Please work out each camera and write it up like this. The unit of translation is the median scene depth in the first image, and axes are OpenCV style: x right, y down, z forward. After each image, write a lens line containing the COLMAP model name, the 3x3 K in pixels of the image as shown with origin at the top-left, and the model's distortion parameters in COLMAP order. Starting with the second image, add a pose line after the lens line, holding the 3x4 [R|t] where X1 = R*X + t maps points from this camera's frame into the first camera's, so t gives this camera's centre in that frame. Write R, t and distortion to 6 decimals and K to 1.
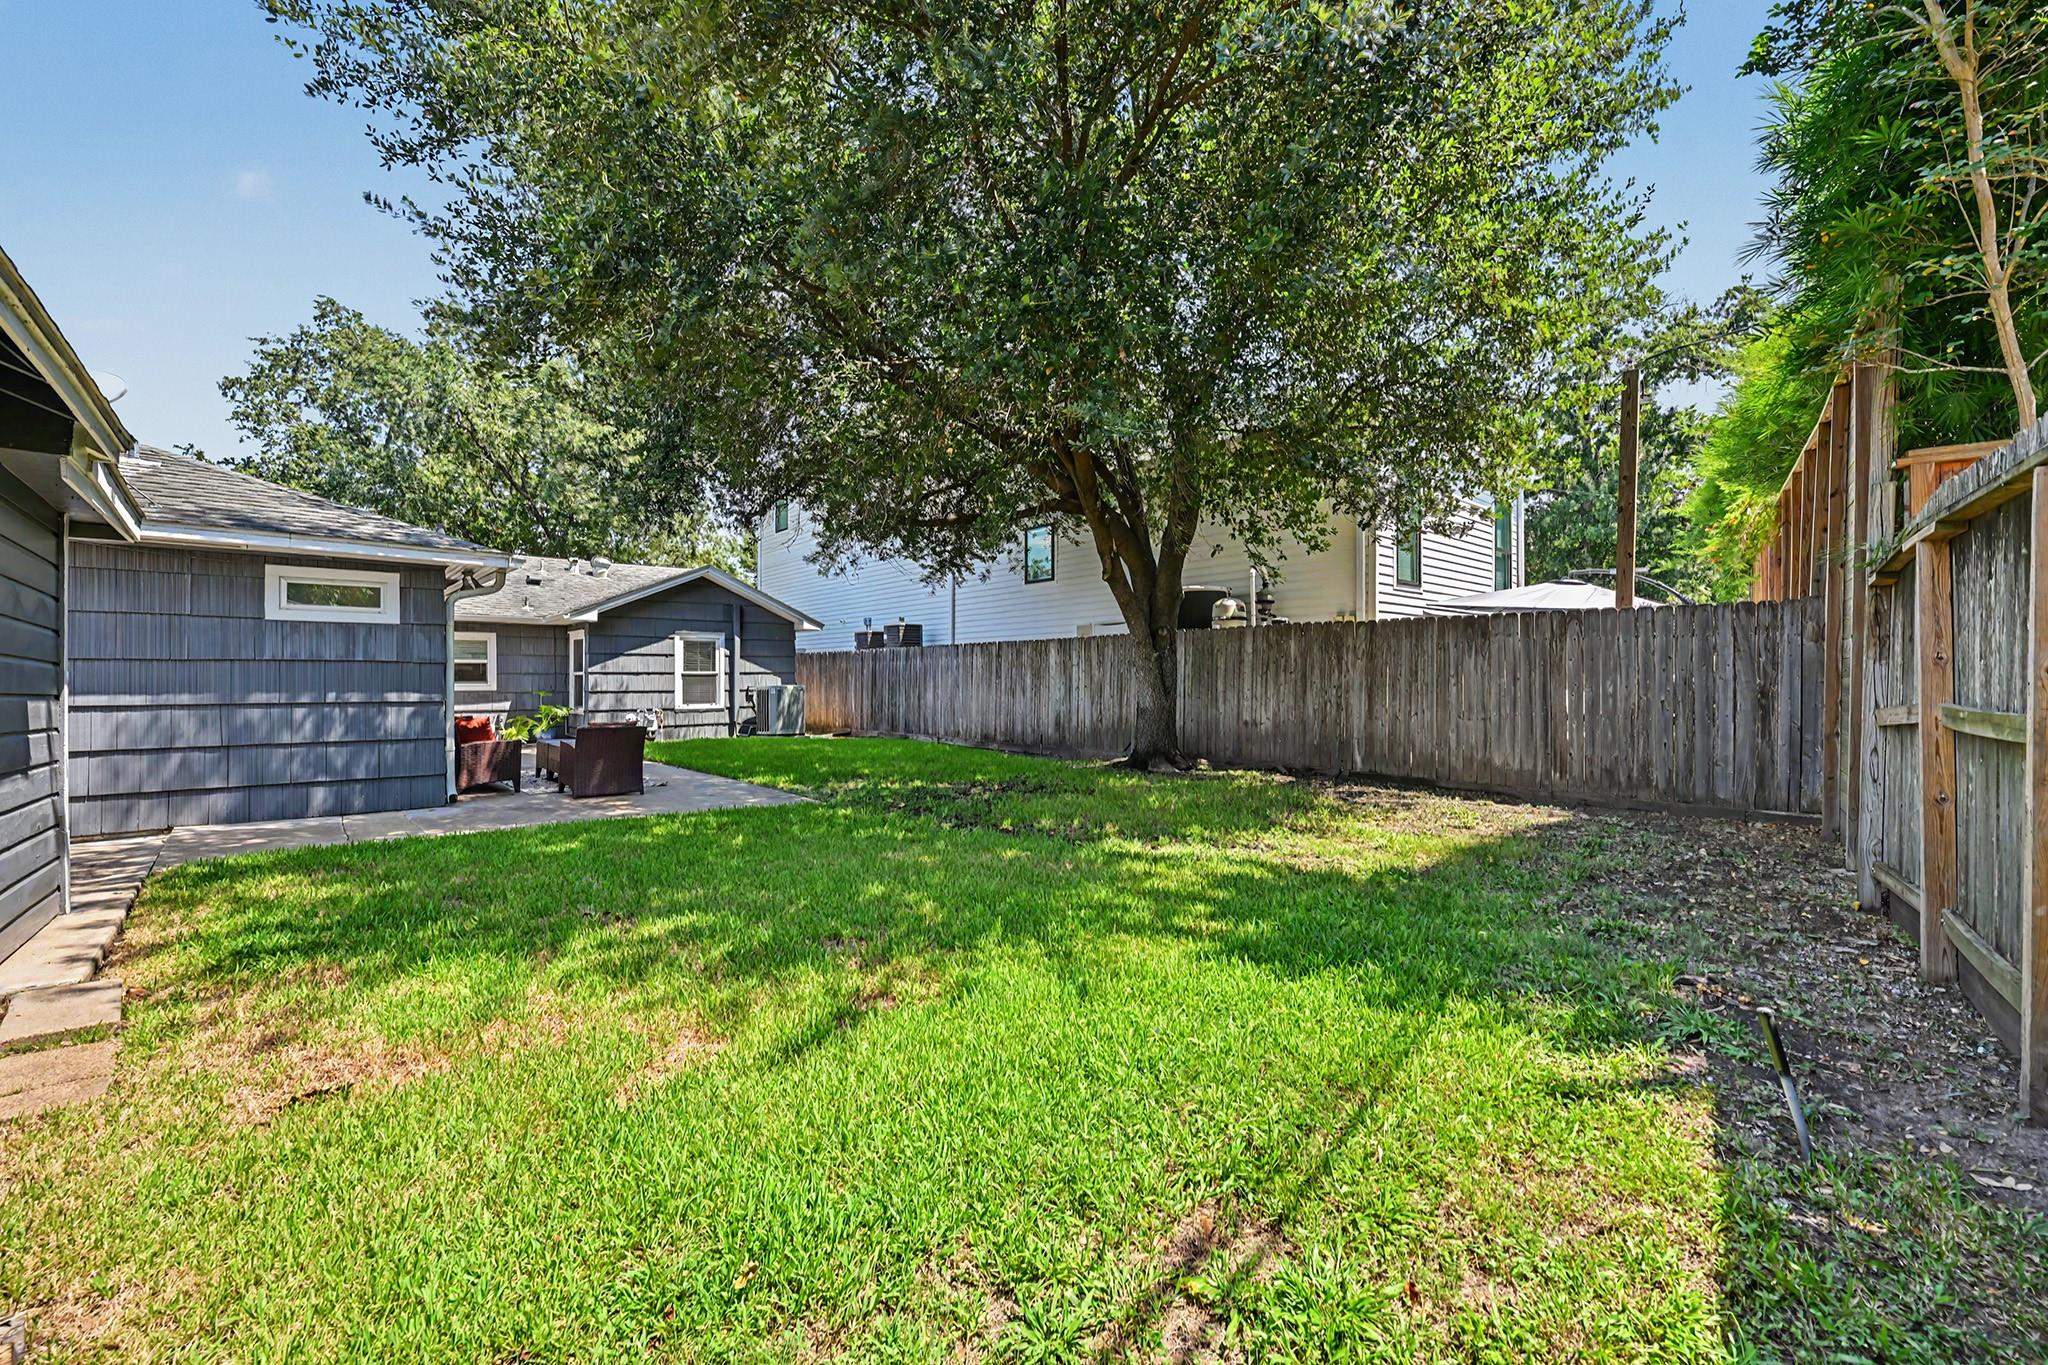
lens RADIAL K [[830.7, 0, 1024.0], [0, 830.7, 682.5], [0, 0, 1]] dist [-0.000390, -0.000061]
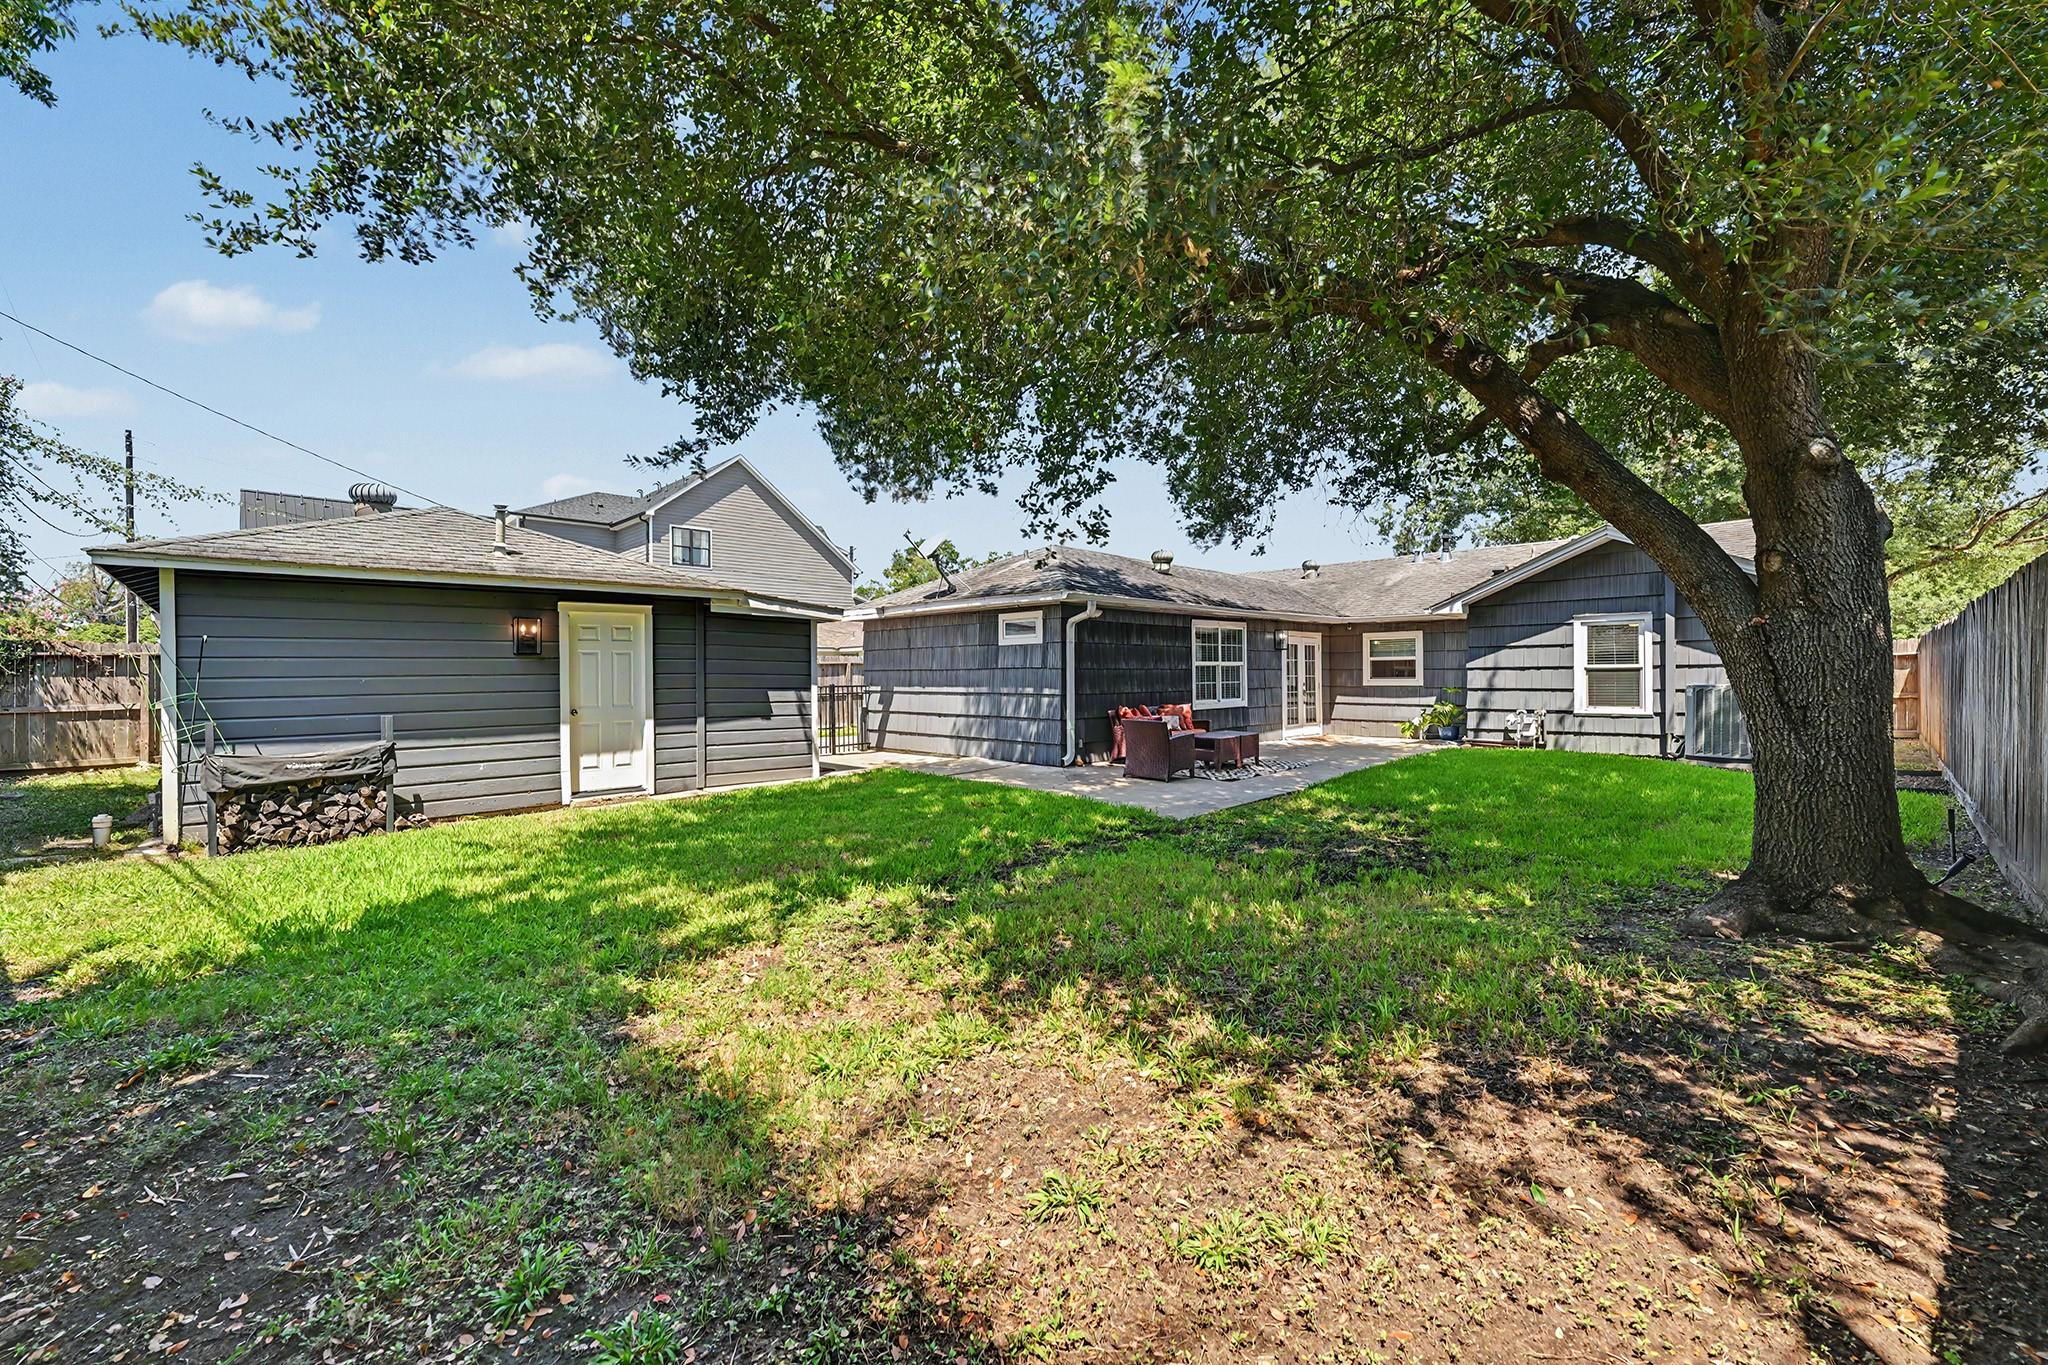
lens RADIAL K [[830.7, 0, 1024.0], [0, 830.7, 682.5], [0, 0, 1]] dist [-0.000390, -0.000061]
pose [[0.031944, 0.010838, -0.999431, 0.391668], [0.004151, 0.999931, 0.010976, -0.007809], [0.999481, -0.004499, 0.031897, 0.461698]]
